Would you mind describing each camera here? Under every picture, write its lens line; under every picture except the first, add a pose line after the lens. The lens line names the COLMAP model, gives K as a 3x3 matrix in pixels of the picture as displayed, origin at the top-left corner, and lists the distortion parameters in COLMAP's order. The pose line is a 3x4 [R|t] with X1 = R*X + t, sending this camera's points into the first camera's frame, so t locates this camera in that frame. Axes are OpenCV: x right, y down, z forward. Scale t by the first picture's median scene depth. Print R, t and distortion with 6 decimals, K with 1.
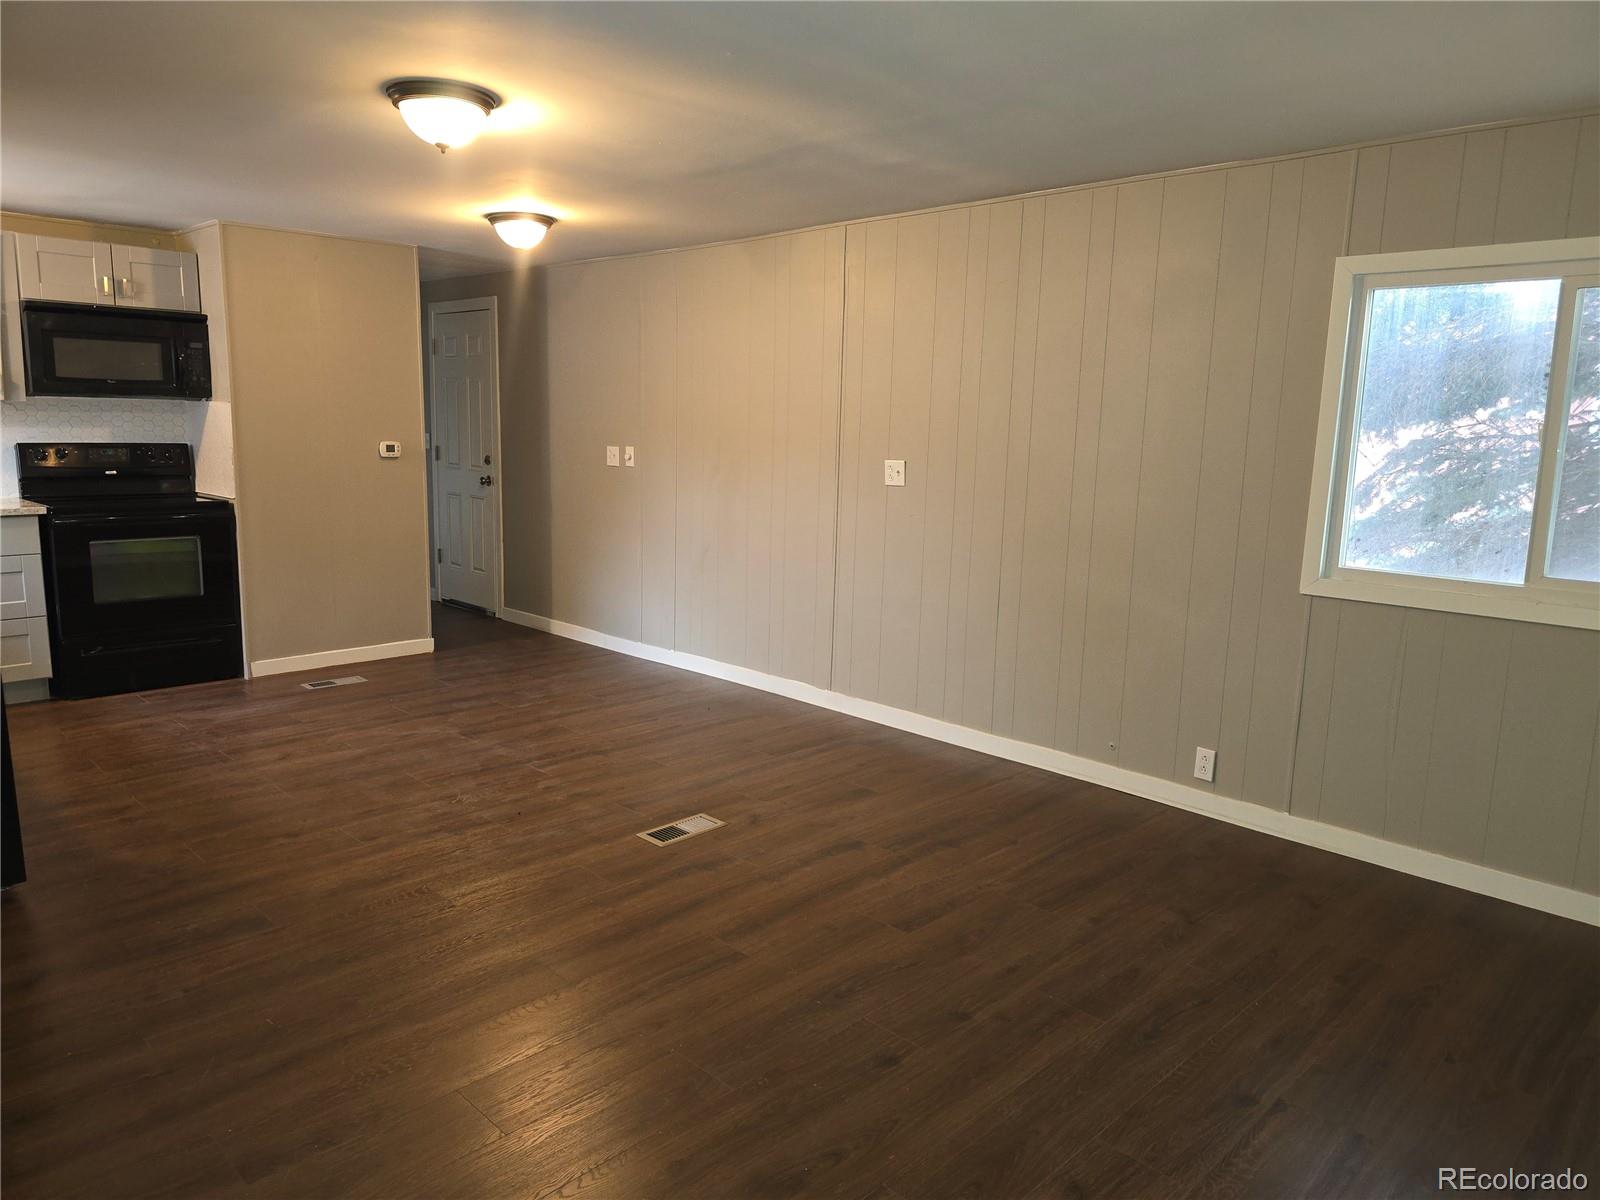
lens RADIAL K [[1081.2, 0, 800.0], [0, 1081.2, 600.0], [0, 0, 1]] dist [0.058231, -0.053534]
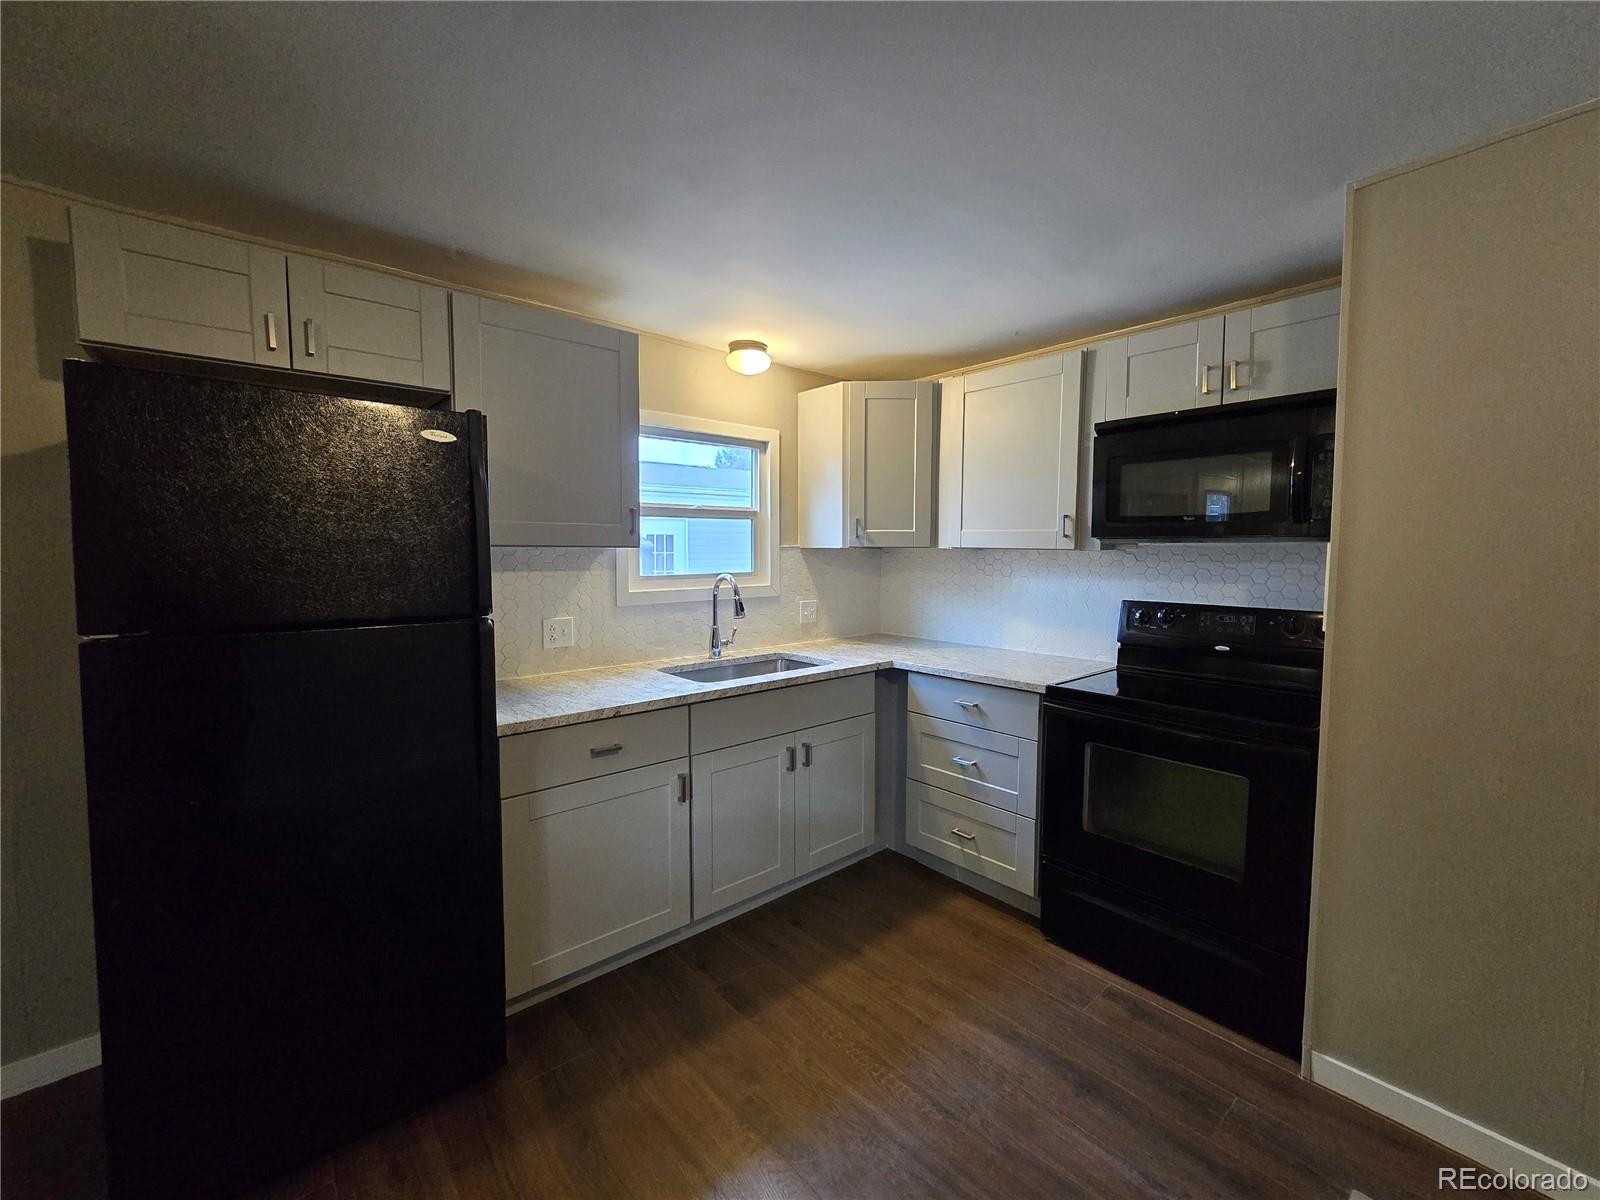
lens RADIAL K [[654.2, 0, 798.8], [0, 654.2, 589.3], [0, 0, 1]] dist [-0.008977, -0.000058]
pose [[-0.081203, 0.035076, -0.996080, -0.198992], [-0.167696, 0.984653, 0.048345, -0.130338], [0.982489, 0.170965, -0.074074, 0.774516]]
